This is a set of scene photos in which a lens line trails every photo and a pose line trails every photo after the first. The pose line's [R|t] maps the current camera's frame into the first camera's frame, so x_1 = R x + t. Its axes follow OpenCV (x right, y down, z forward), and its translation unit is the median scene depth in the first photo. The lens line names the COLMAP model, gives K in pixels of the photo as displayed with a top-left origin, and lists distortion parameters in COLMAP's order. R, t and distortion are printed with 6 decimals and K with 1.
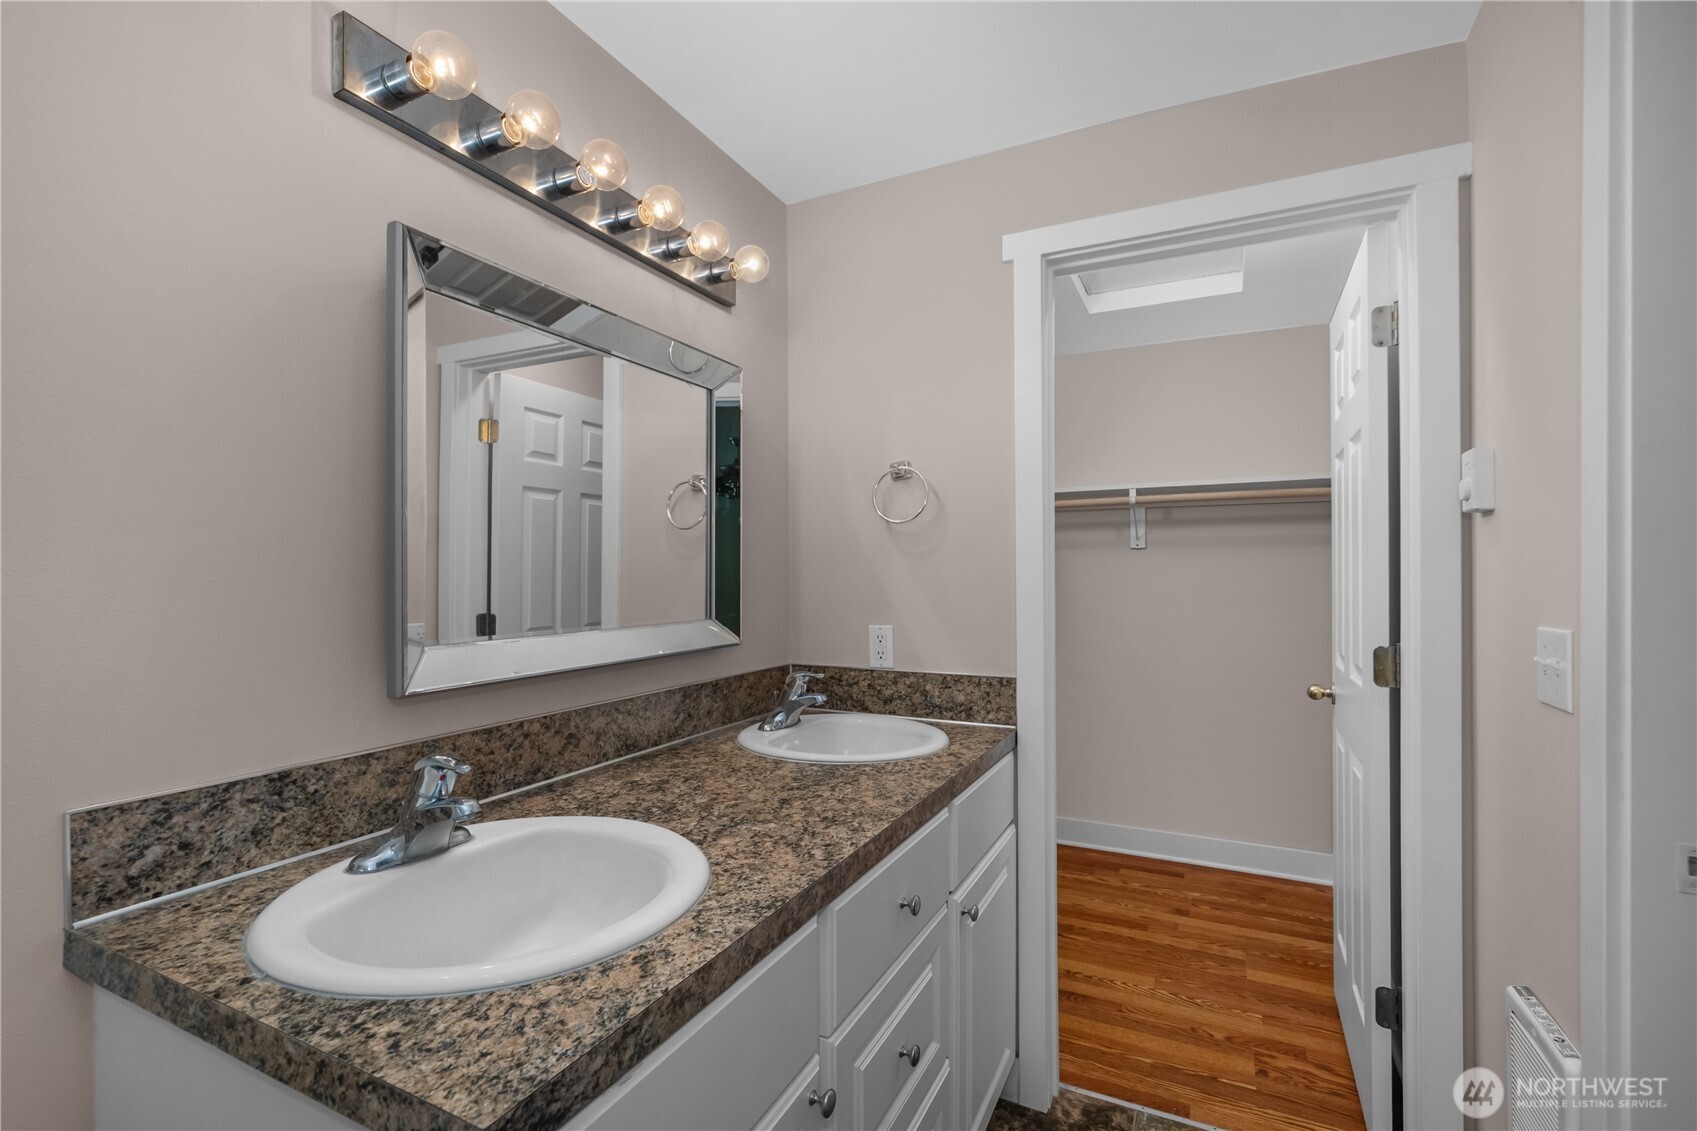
lens RADIAL K [[730.3, 0, 848.5], [0, 730.3, 565.5], [0, 0, 1]] dist [0.000778, 0.000105]
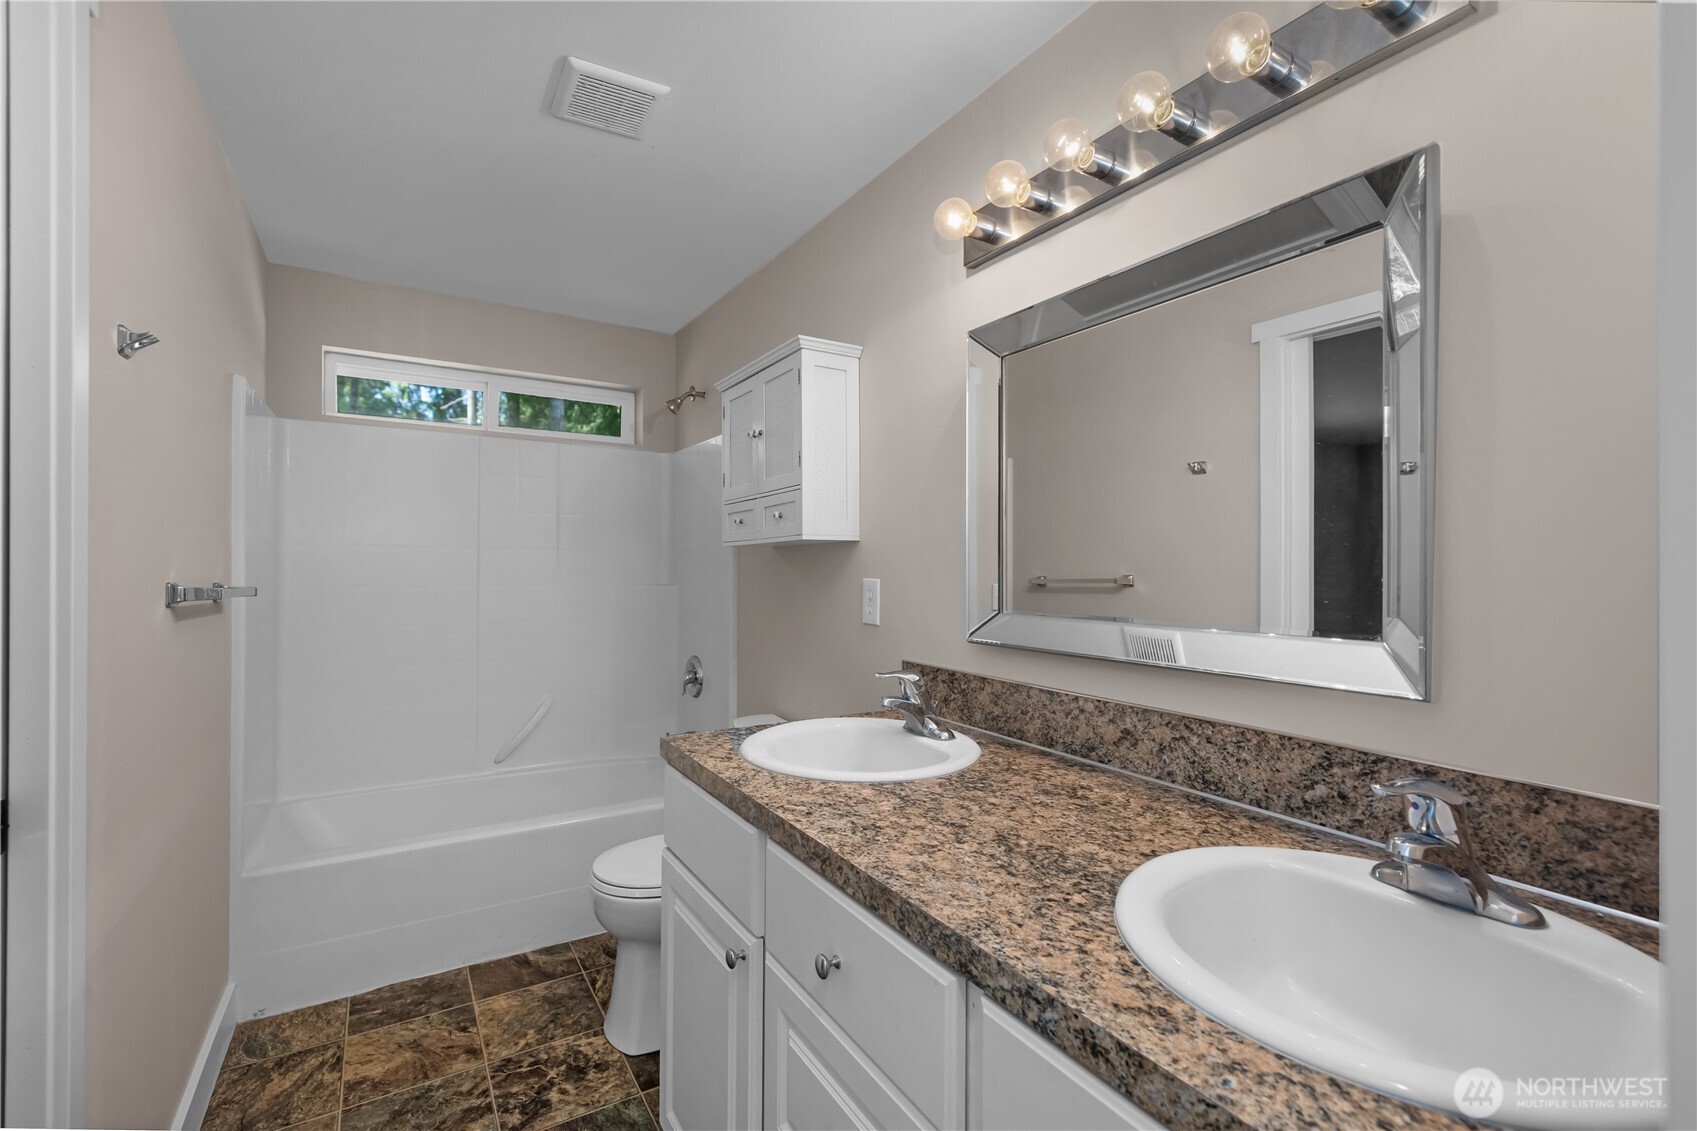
lens RADIAL K [[764.6, 0, 841.5], [0, 764.6, 557.1], [0, 0, 1]] dist [-0.000752, -0.000170]
pose [[-0.535618, -0.001980, -0.844458, 0.728841], [0.012621, 0.999867, -0.010350, 0.009377], [0.844366, -0.016202, -0.535521, 1.325535]]
